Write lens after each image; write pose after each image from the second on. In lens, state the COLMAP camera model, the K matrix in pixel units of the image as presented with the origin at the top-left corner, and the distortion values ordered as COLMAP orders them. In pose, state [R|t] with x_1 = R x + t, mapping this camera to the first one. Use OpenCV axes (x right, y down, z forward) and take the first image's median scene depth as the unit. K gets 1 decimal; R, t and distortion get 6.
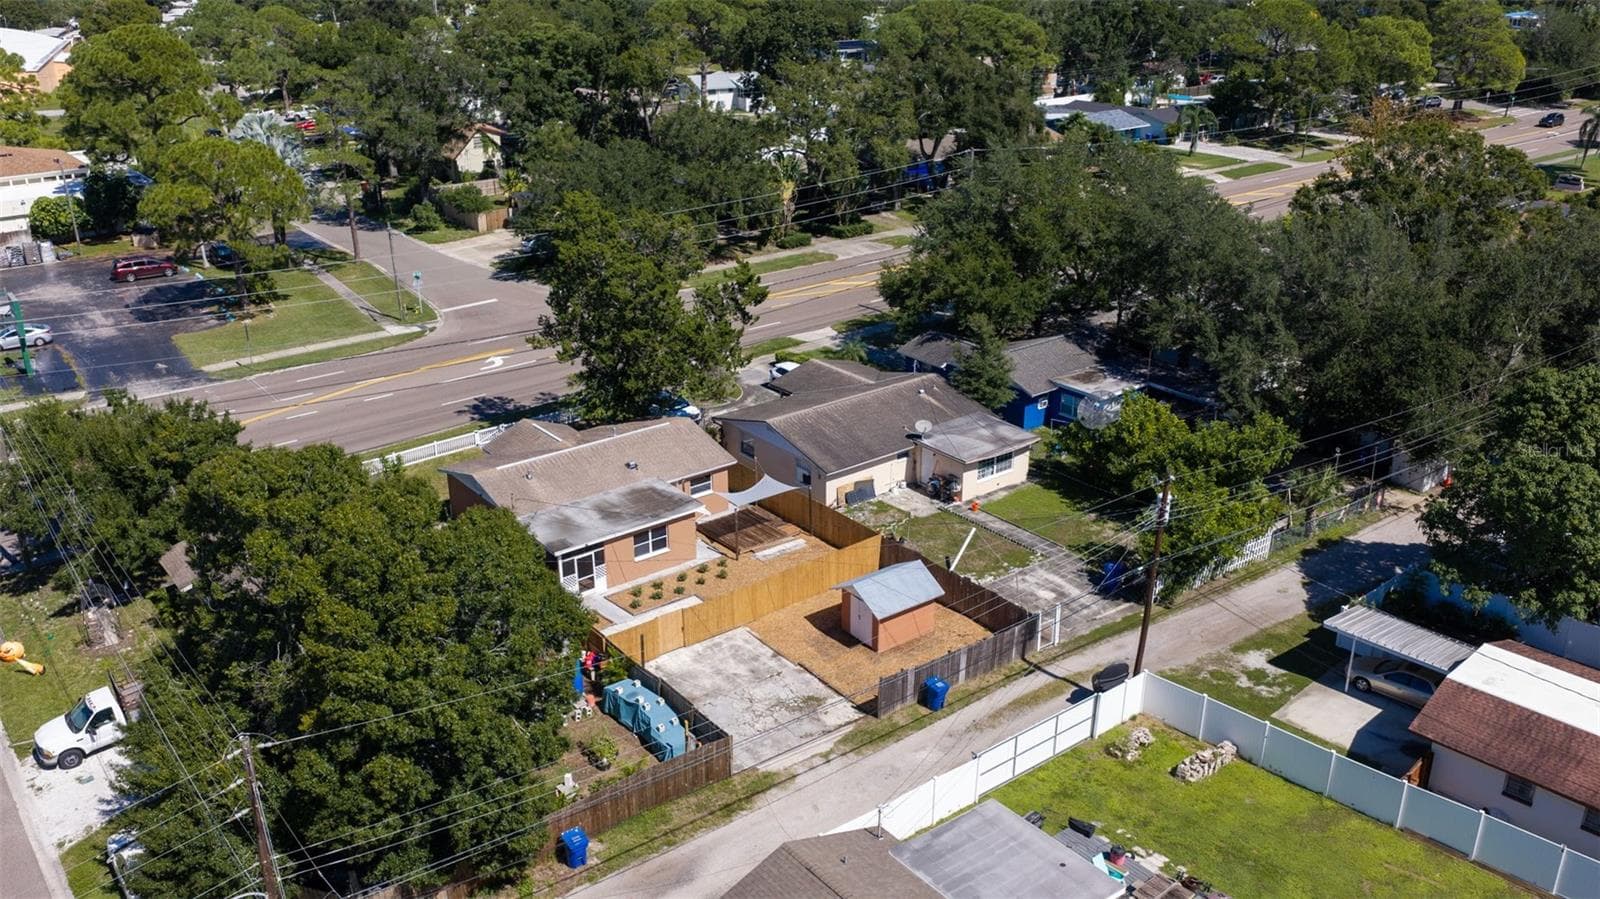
lens RADIAL K [[1314.3, 0, 800.0], [0, 1314.3, 449.5], [0, 0, 1]] dist [0.034455, -0.106588]
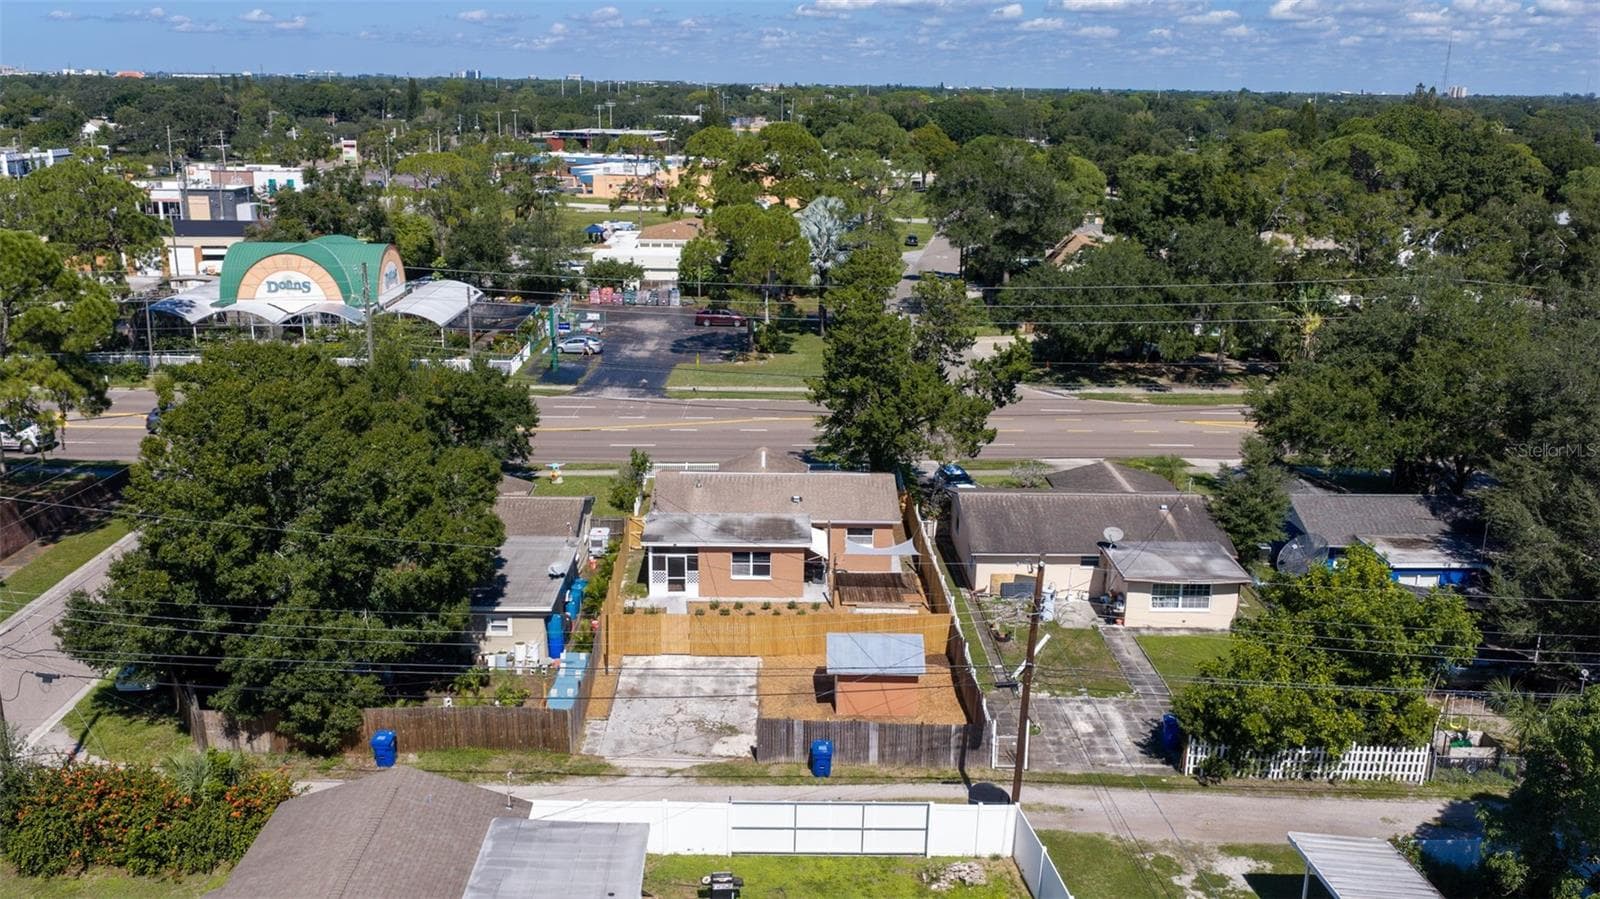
lens RADIAL K [[1314.3, 0, 800.0], [0, 1314.3, 449.5], [0, 0, 1]] dist [0.034455, -0.106588]
pose [[0.799631, 0.177341, -0.573708, 0.482464], [-0.245511, 0.968447, -0.042832, 0.018894], [0.548010, 0.175101, 0.817939, 0.180945]]
